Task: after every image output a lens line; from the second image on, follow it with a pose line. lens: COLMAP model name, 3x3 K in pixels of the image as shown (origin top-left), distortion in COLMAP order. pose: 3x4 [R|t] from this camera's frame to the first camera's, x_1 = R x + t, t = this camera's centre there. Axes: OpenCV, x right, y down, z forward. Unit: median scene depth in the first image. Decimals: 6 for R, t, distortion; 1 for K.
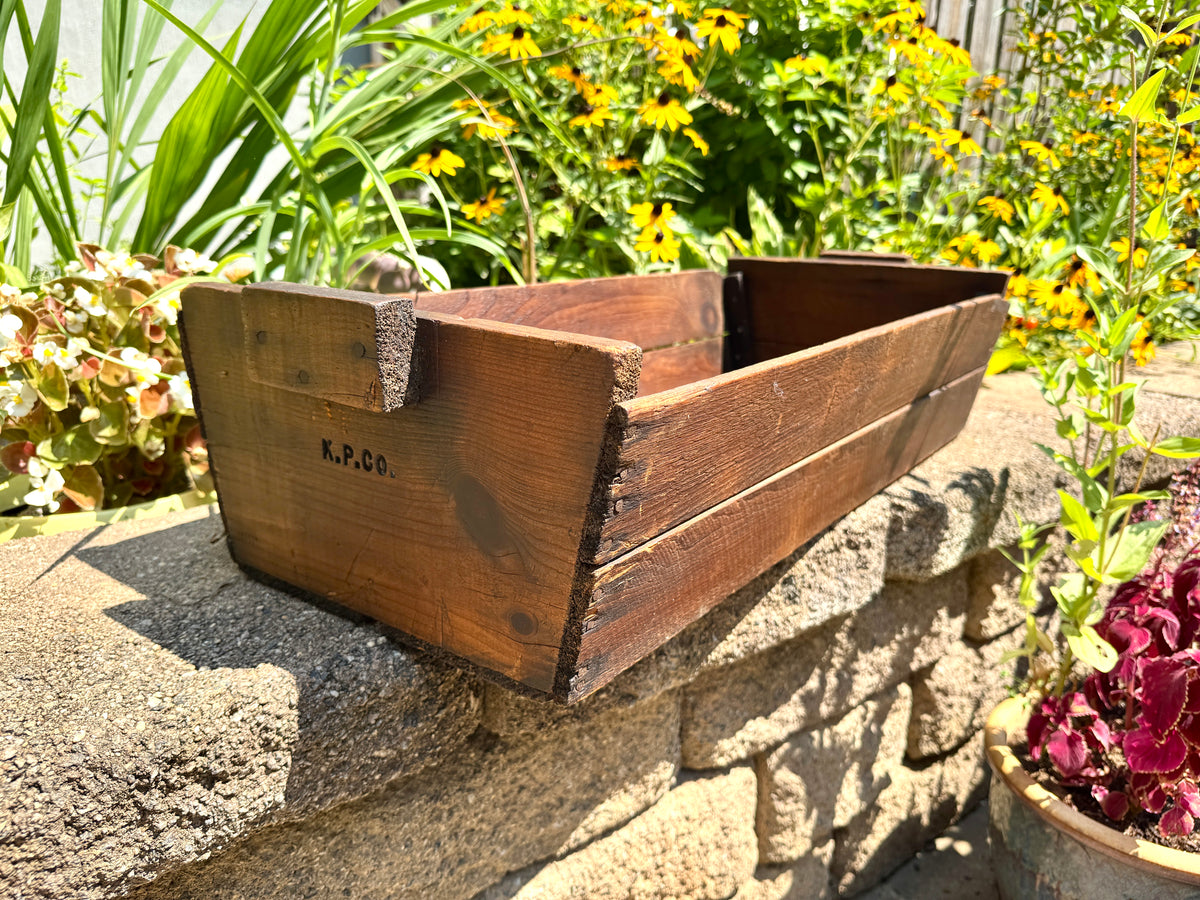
lens RADIAL K [[876.3, 0, 600.0], [0, 876.3, 443.3], [0, 0, 1]] dist [0.002357, -0.020657]
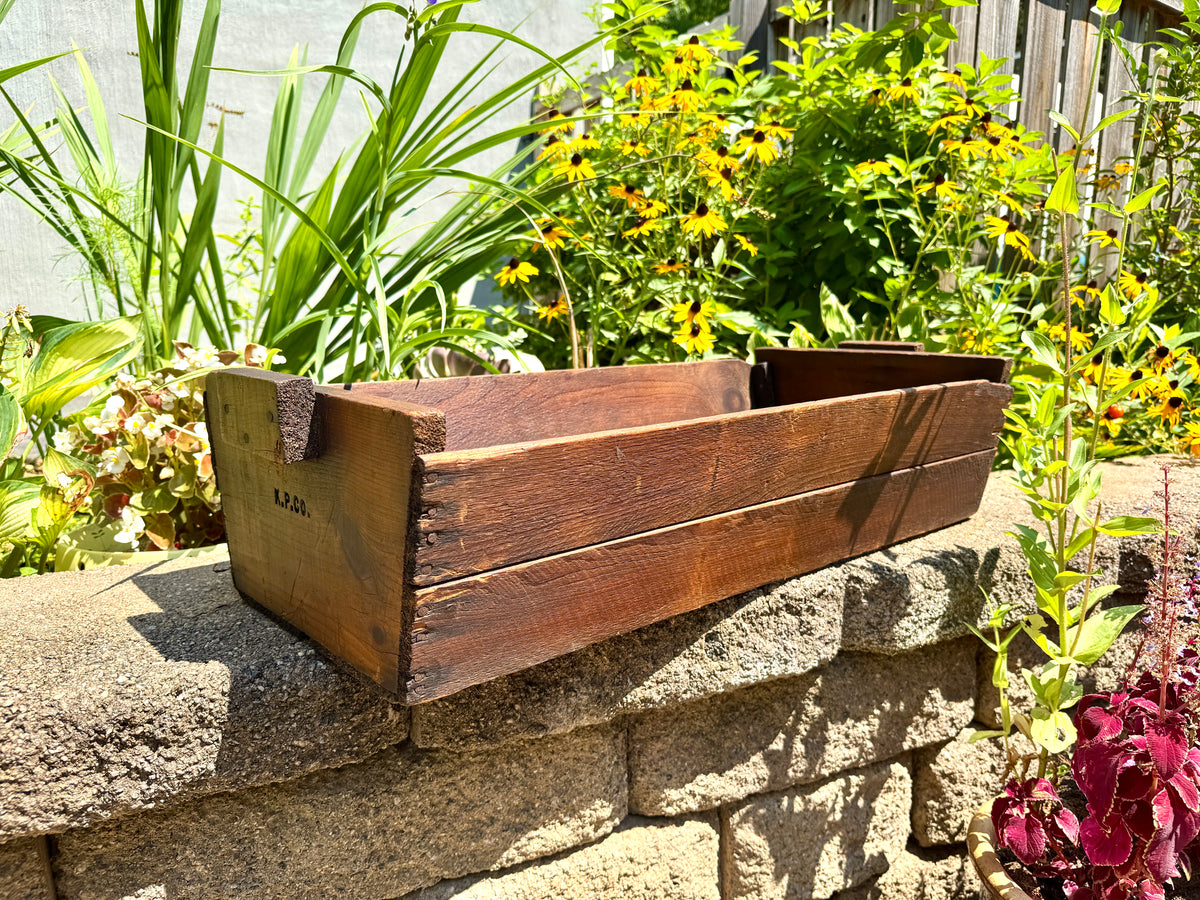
lens RADIAL K [[876.3, 0, 607.8], [0, 876.3, 442.7], [0, 0, 1]] dist [0.002357, -0.020657]
pose [[0.978313, 0.010927, -0.206845, 0.264405], [-0.032947, 0.994103, -0.103315, 0.028454], [0.204497, 0.107889, 0.972903, -0.097991]]
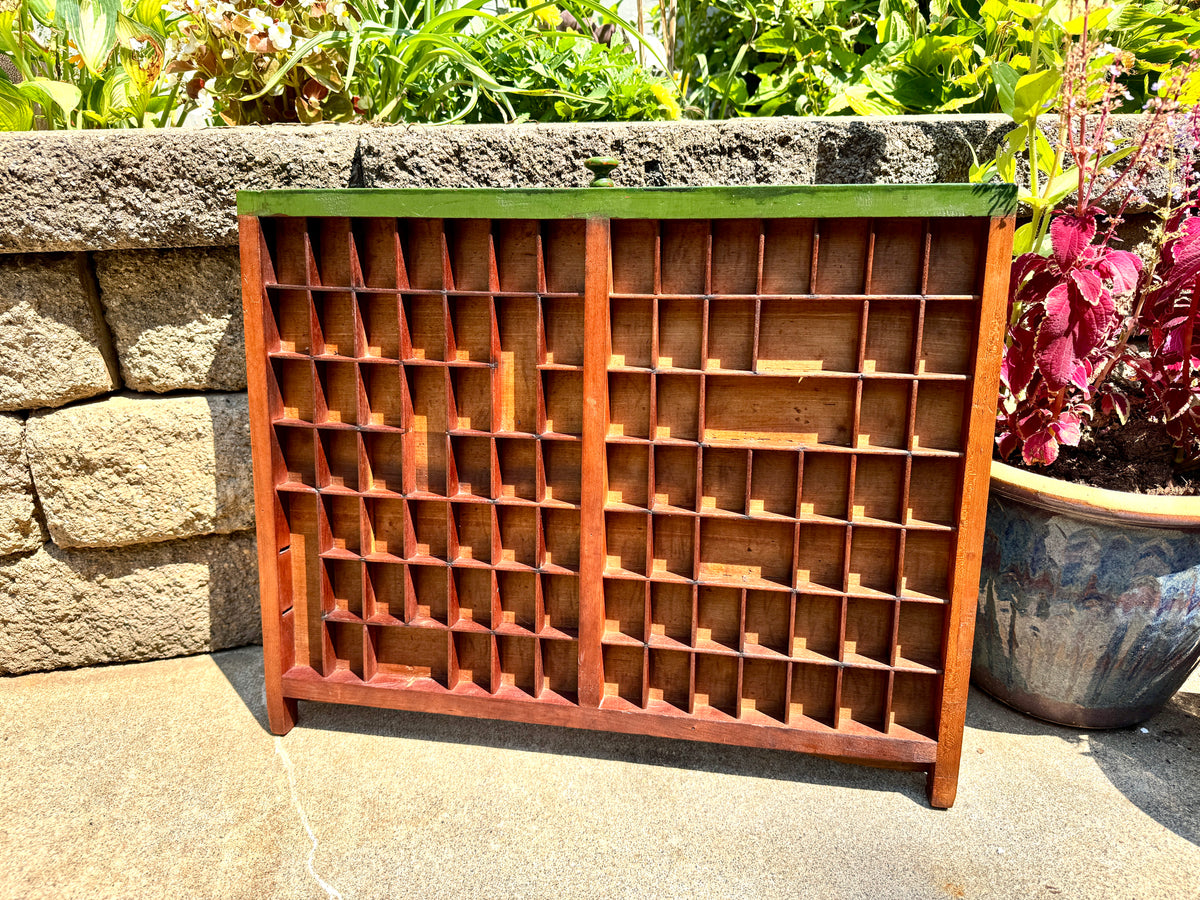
lens RADIAL K [[876.3, 0, 599.5], [0, 876.3, 455.4], [0, 0, 1]] dist [0.002357, -0.020657]
pose [[0.886542, 0.136647, -0.442008, 0.599250], [-0.085686, 0.987354, 0.133379, 0.325589], [0.454645, -0.080373, 0.887039, -0.049625]]
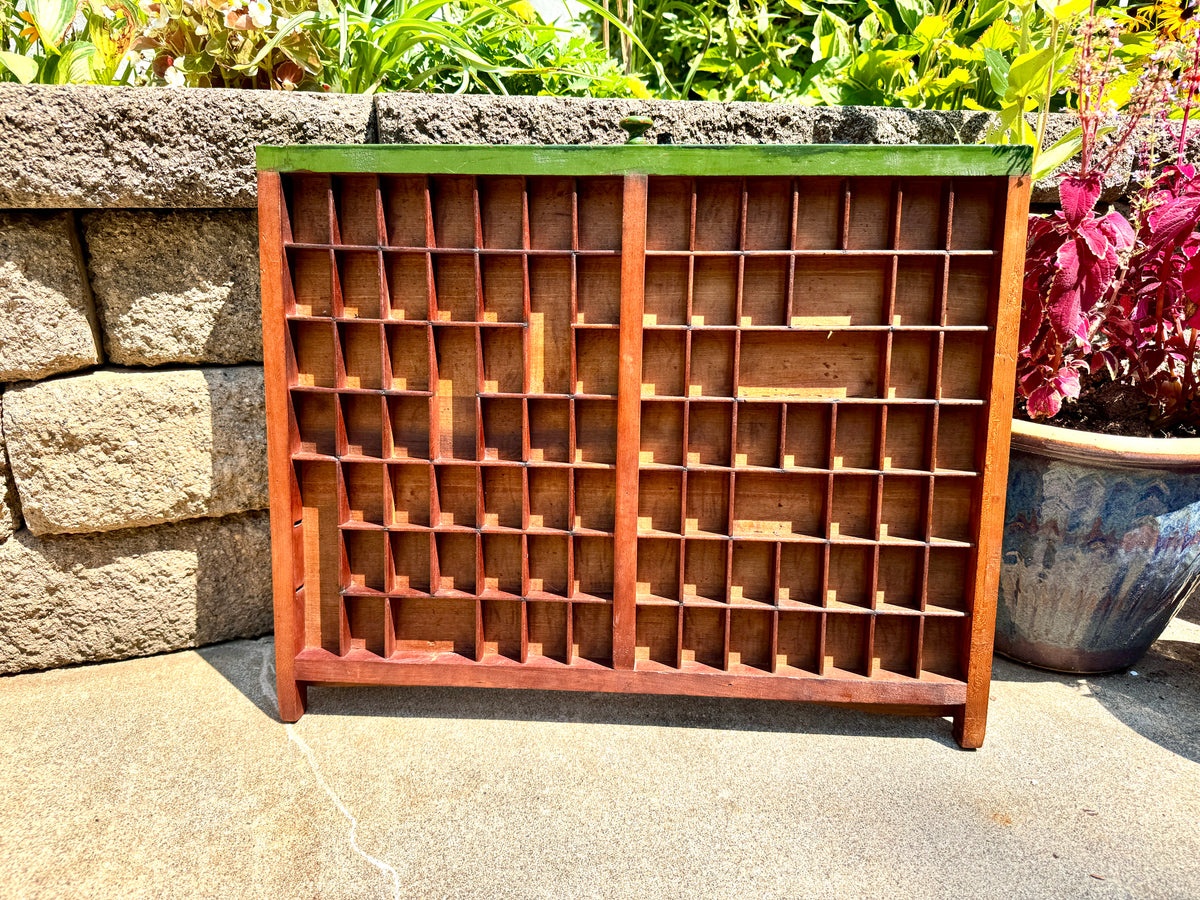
lens RADIAL K [[876.3, 0, 597.5], [0, 876.3, 456.0], [0, 0, 1]] dist [0.002357, -0.020657]
pose [[0.935682, 0.101399, -0.337961, 0.480431], [-0.078732, 0.993668, 0.080155, 0.416061], [0.343949, -0.048392, 0.937741, -0.111385]]
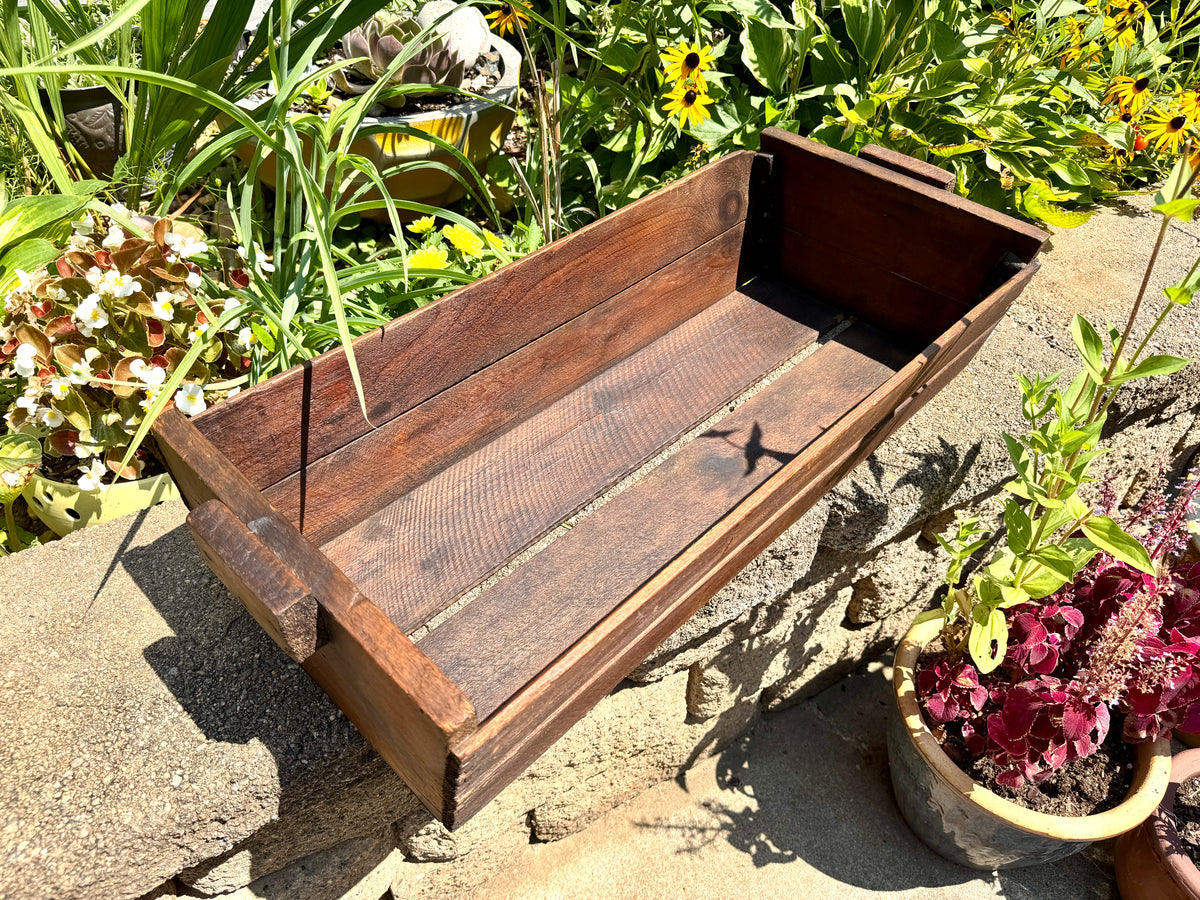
lens RADIAL K [[876.3, 0, 598.3], [0, 876.3, 450.5], [0, 0, 1]] dist [0.002357, -0.020657]
pose [[0.988974, 0.104137, -0.105293, 0.152185], [-0.040602, 0.874421, 0.483466, -0.497905], [0.142418, -0.473860, 0.869007, 0.051913]]
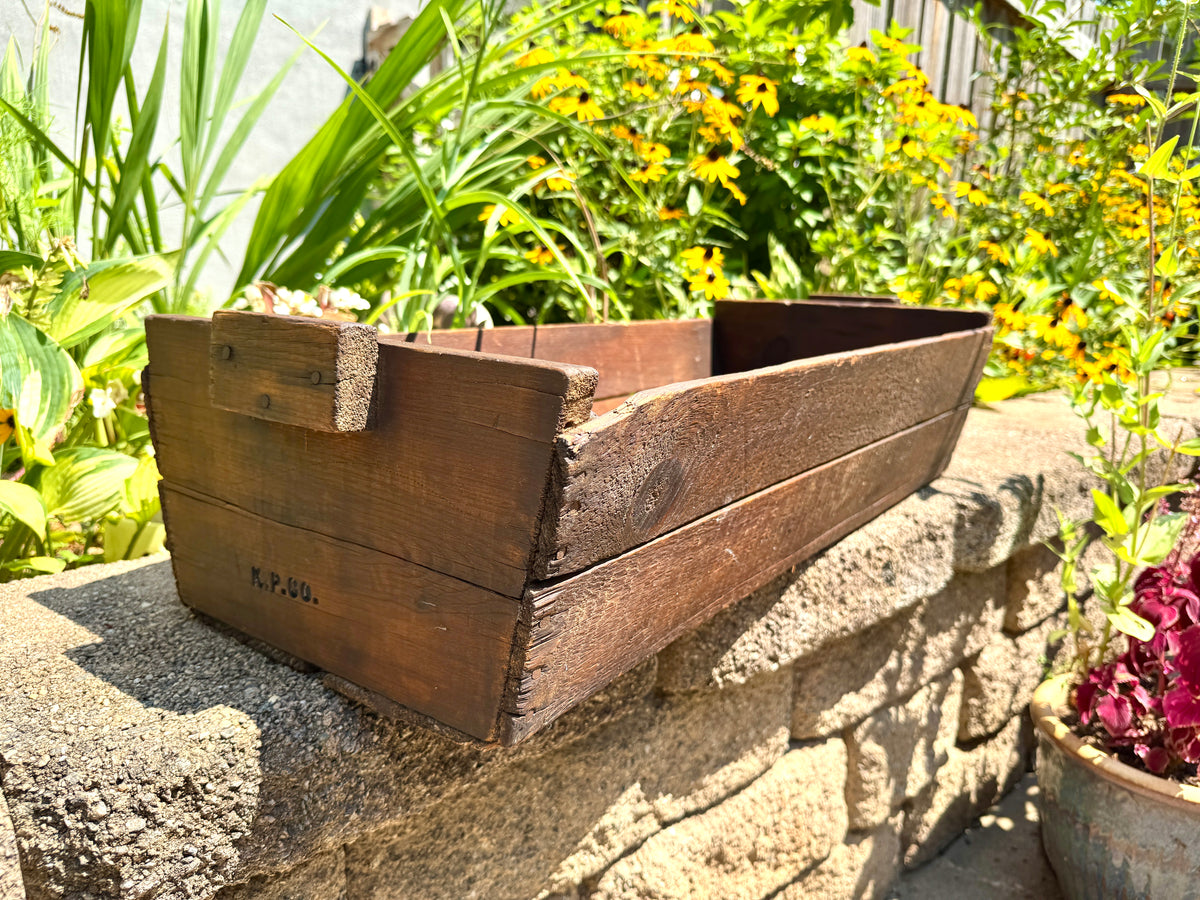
lens RADIAL K [[876.3, 0, 603.7], [0, 876.3, 451.5], [0, 0, 1]] dist [0.002357, -0.020657]
pose [[0.998545, -0.017607, 0.050977, -0.185888], [0.019873, 0.998821, -0.044293, 0.043204], [-0.050137, 0.045242, 0.997717, -0.129132]]
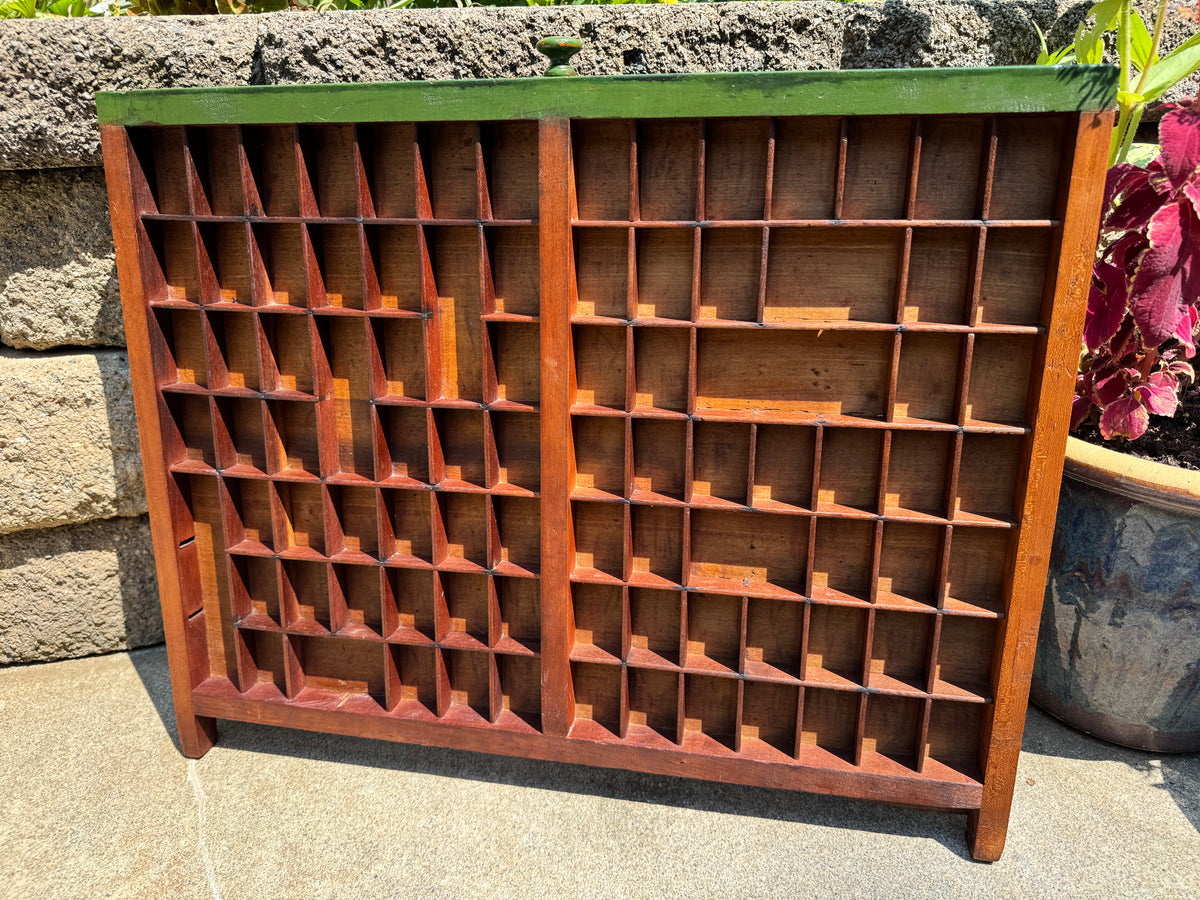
lens RADIAL K [[876.3, 0, 601.9], [0, 876.3, 458.1], [0, 0, 1]] dist [0.002357, -0.020657]
pose [[0.882119, 0.165016, -0.441176, 0.549338], [-0.079064, 0.975209, 0.206677, 0.318386], [0.464344, -0.147433, 0.873297, 0.130102]]
